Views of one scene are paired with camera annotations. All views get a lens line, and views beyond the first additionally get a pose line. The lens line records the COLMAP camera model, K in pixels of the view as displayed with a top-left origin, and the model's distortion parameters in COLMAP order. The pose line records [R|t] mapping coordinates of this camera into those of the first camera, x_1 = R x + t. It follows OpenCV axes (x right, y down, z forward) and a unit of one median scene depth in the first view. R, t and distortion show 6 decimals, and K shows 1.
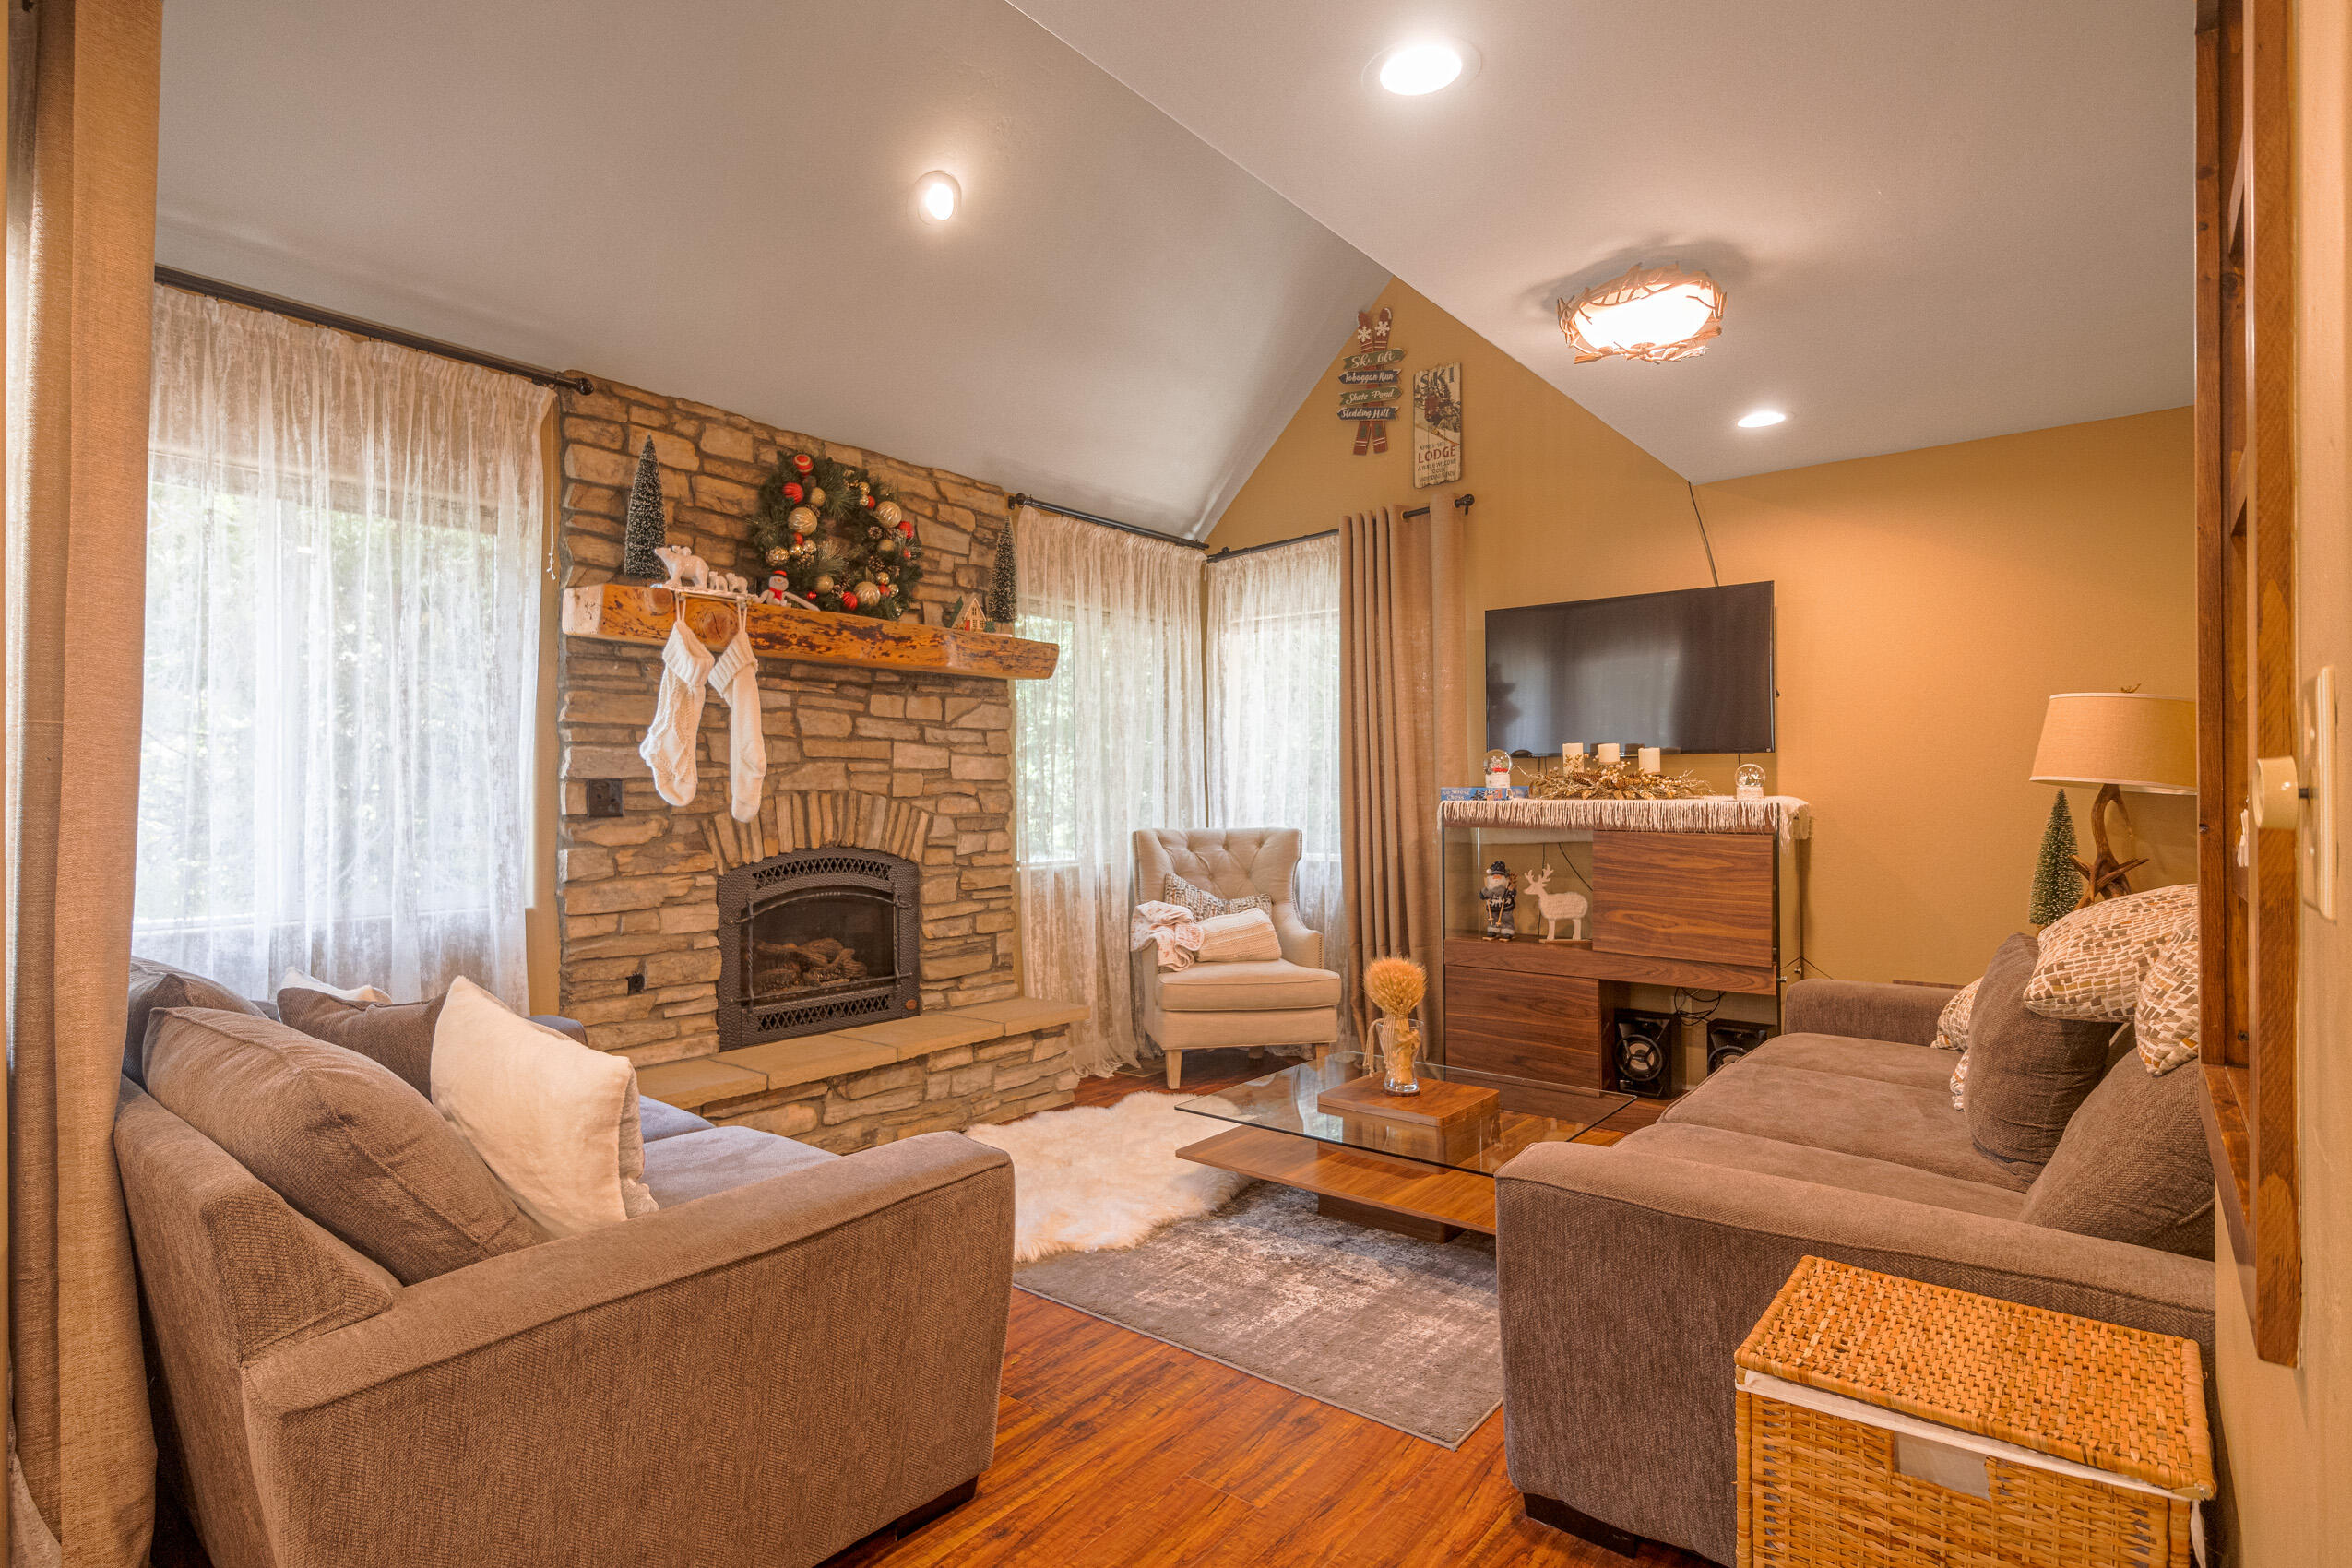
lens RADIAL K [[1202.9, 0, 1161.6], [0, 1202.9, 795.2], [0, 0, 1]] dist [-0.004098, -0.002337]
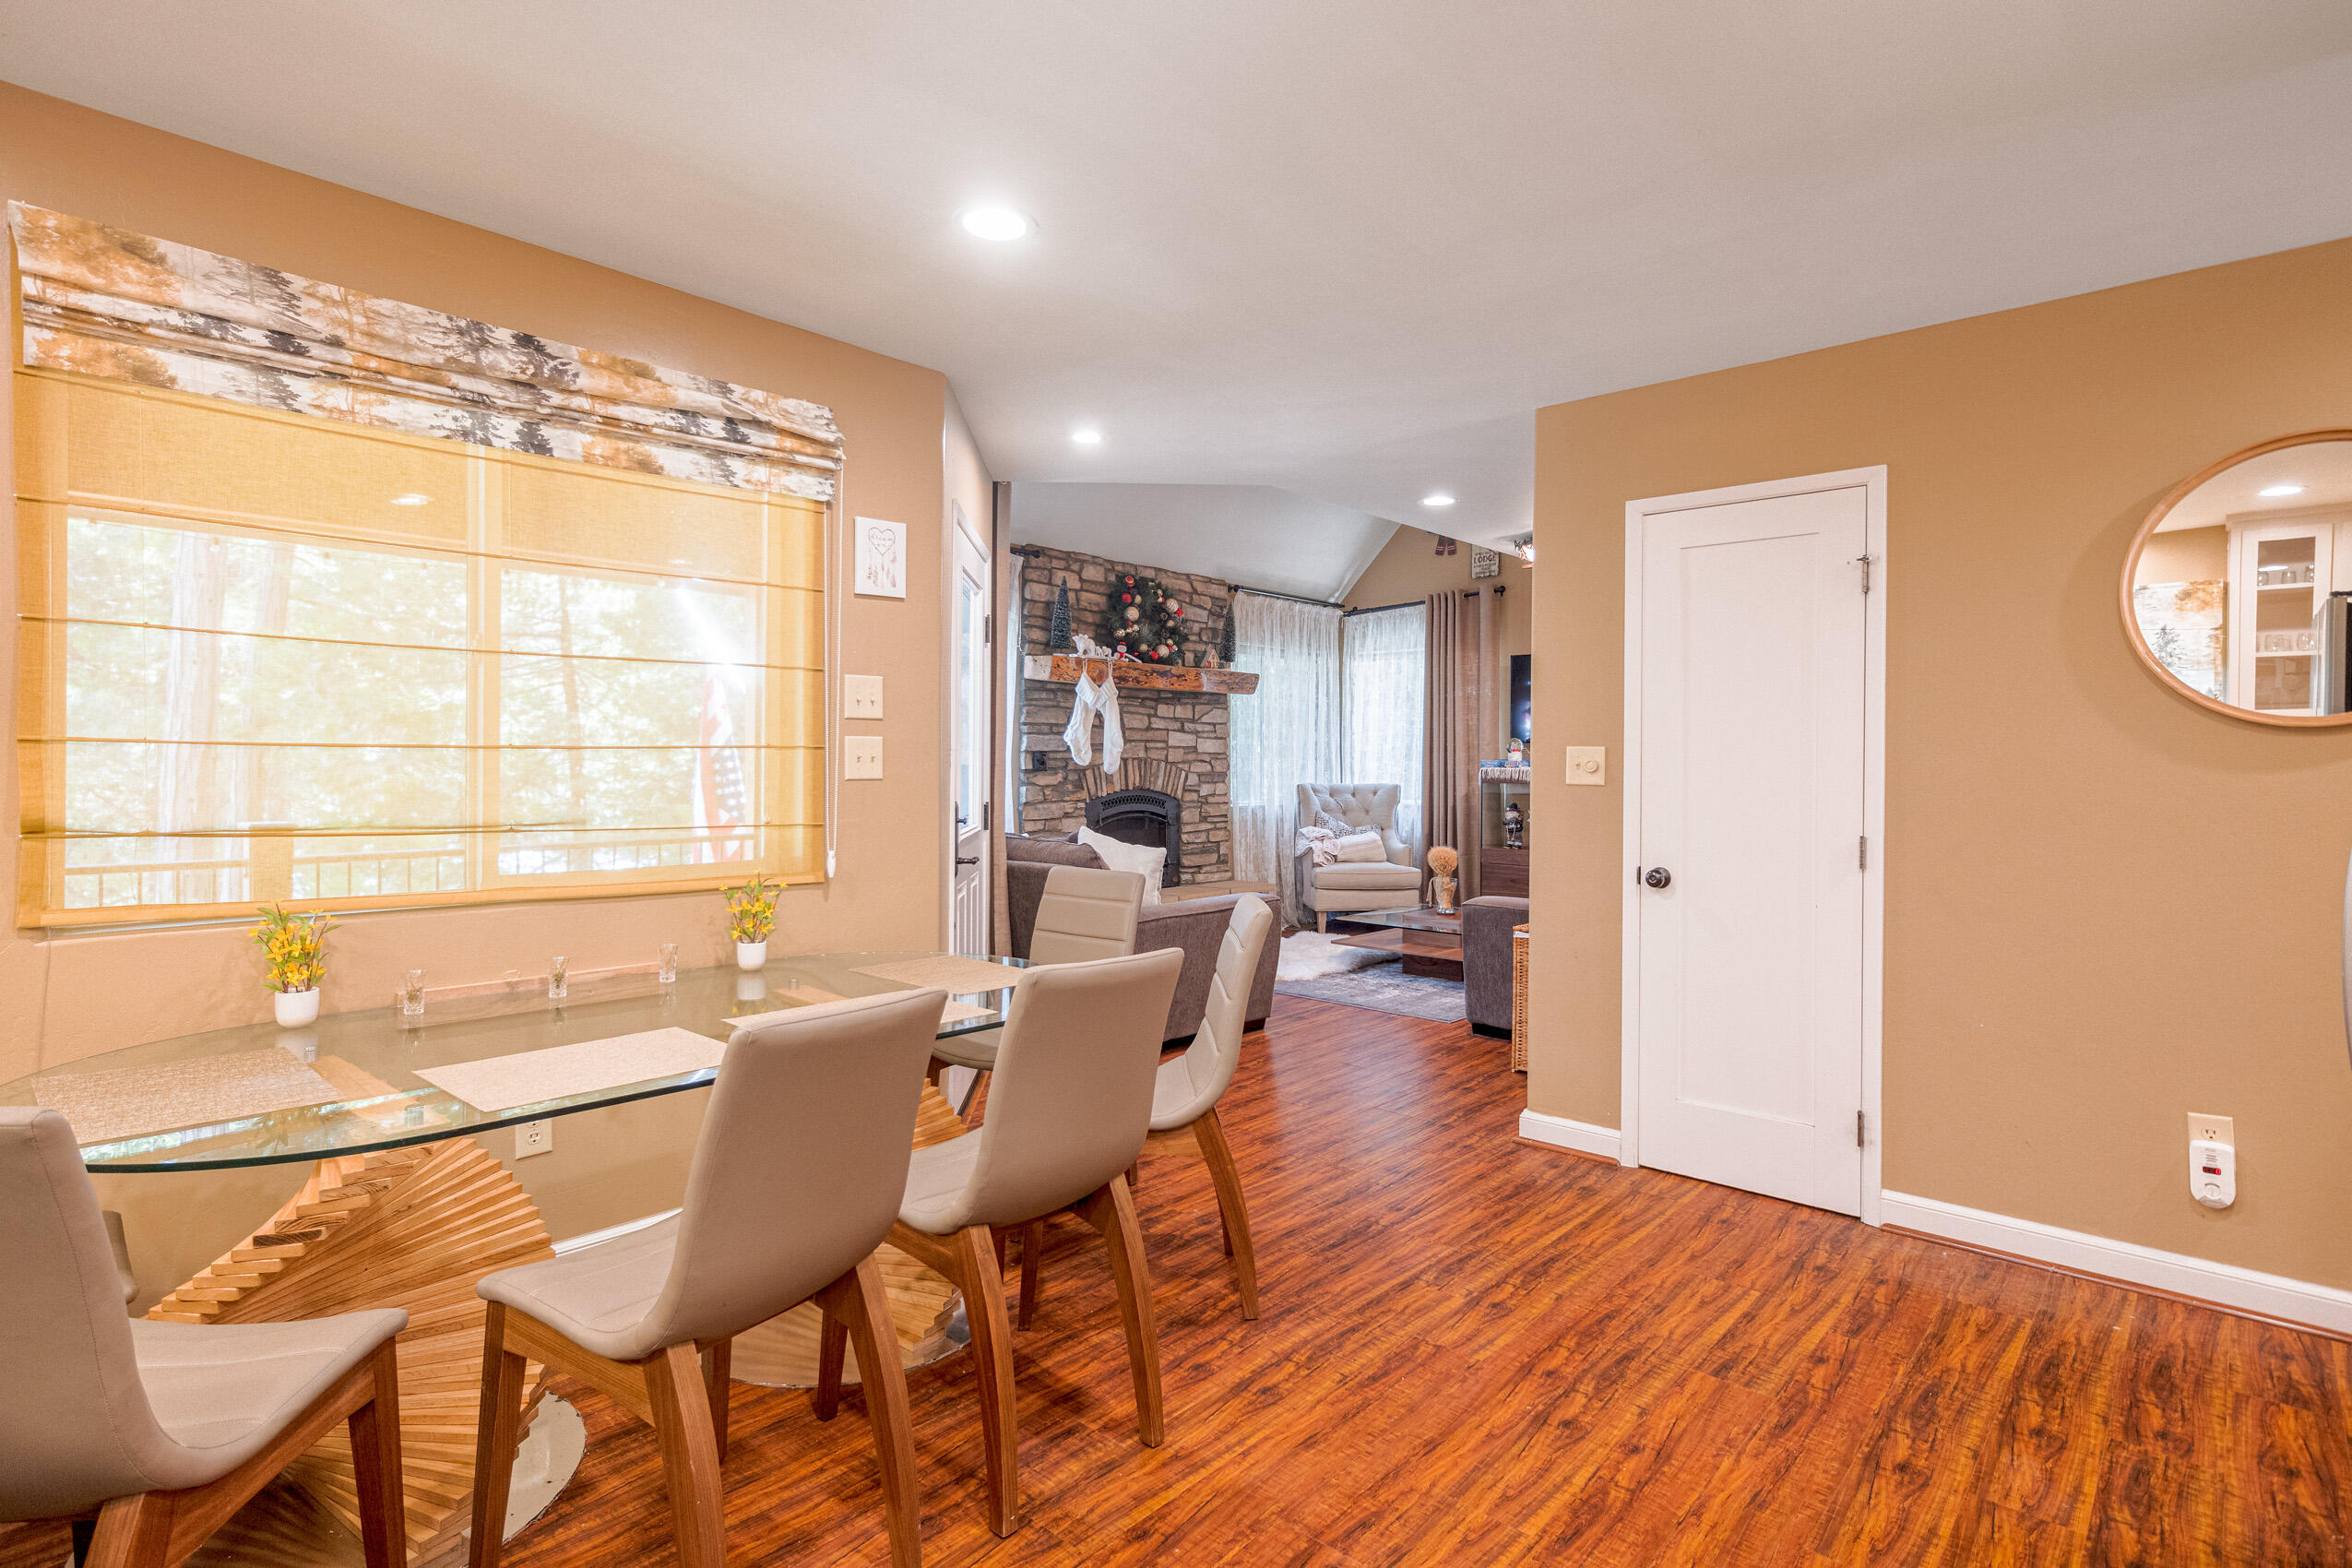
lens RADIAL K [[1179.3, 0, 1230.8], [0, 1179.3, 771.5], [0, 0, 1]] dist [0.001144, -0.000458]
pose [[0.999162, 0.011625, -0.039254, -0.058421], [-0.011297, 0.999899, 0.008565, -0.000265], [0.039350, -0.008114, 0.999193, -0.697970]]
